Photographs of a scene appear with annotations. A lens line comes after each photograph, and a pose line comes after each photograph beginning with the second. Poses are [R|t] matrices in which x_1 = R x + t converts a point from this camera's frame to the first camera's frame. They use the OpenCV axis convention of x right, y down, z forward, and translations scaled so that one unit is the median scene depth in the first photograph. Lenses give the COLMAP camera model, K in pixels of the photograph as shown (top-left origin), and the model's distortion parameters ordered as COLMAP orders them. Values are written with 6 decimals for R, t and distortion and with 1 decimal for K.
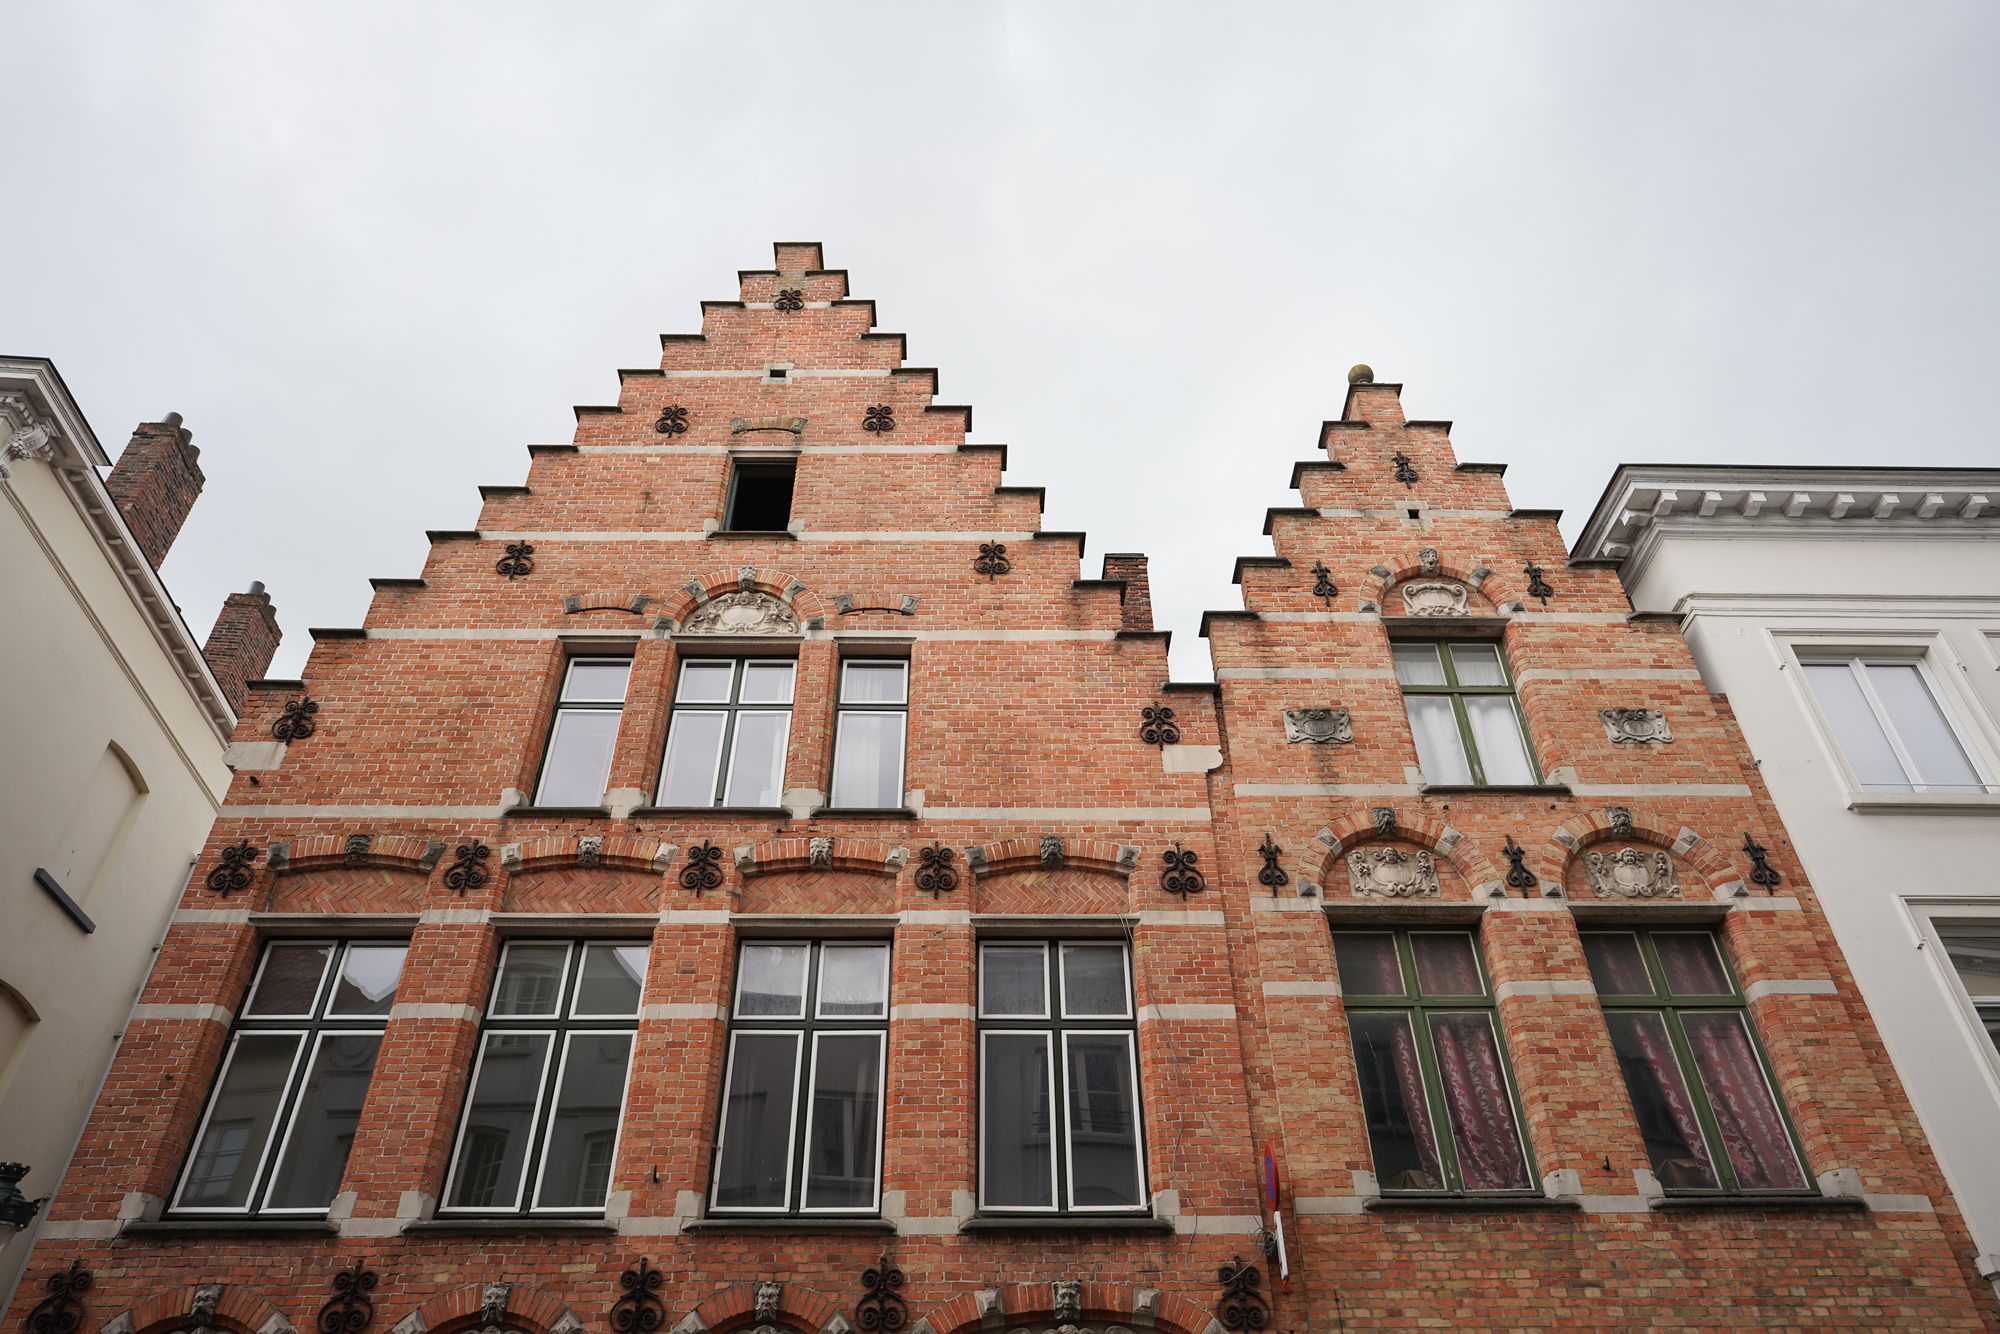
lens RADIAL K [[1359.3, 0, 1000.5], [0, 1359.3, 669.1], [0, 0, 1]] dist [-0.016462, 0.019983]
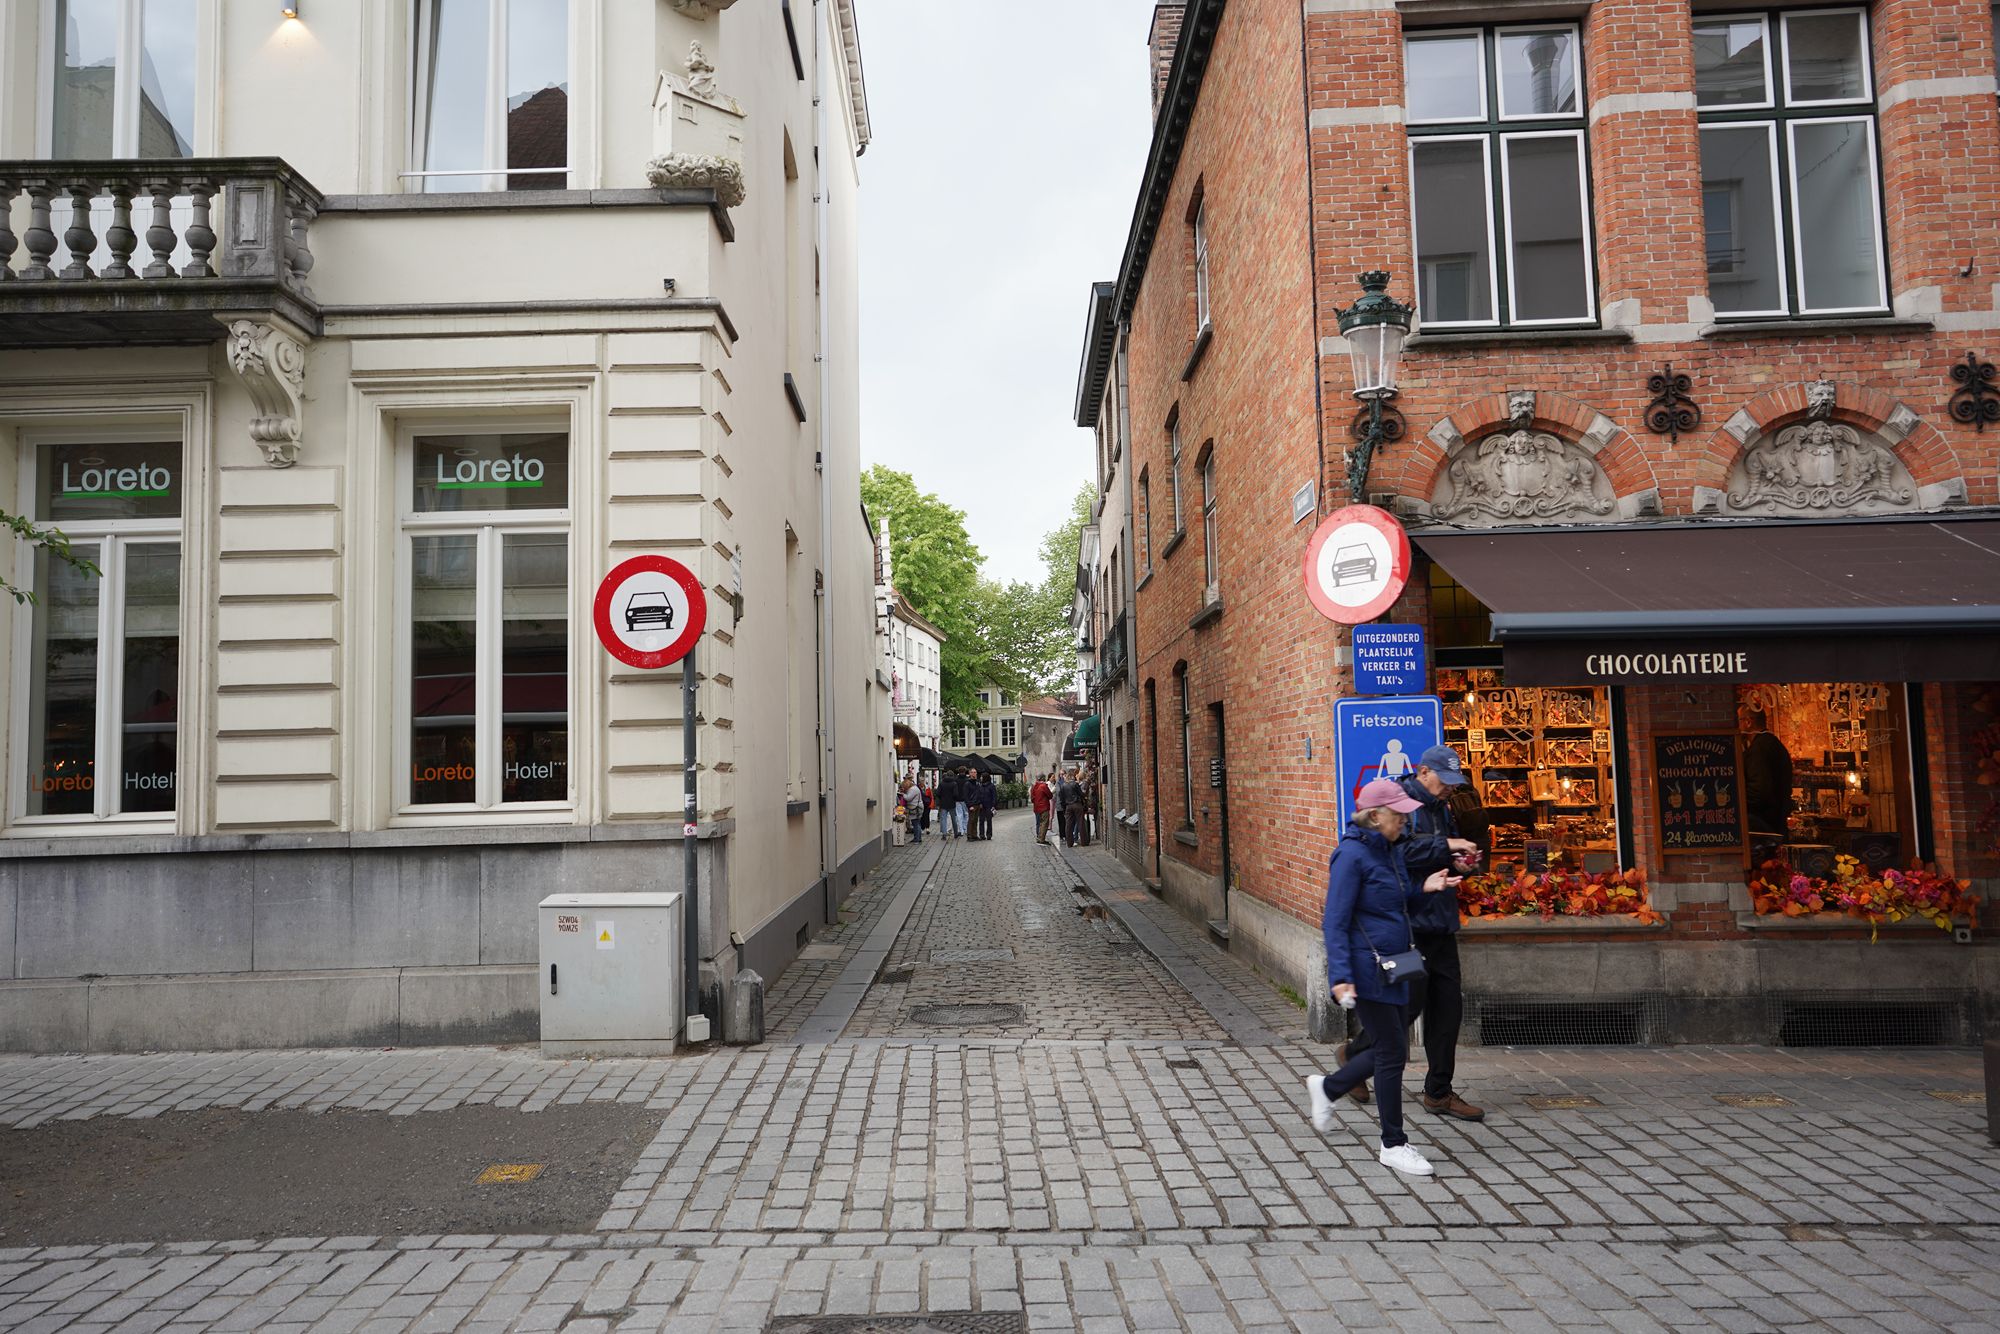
lens RADIAL K [[1434.8, 0, 995.5], [0, 1434.8, 664.8], [0, 0, 1]] dist [0.009840, 0.013609]
pose [[0.997534, -0.015030, -0.068558, -0.848884], [0.051192, 0.824052, 0.564196, 0.000896], [0.048016, -0.566314, 0.822789, -0.007502]]
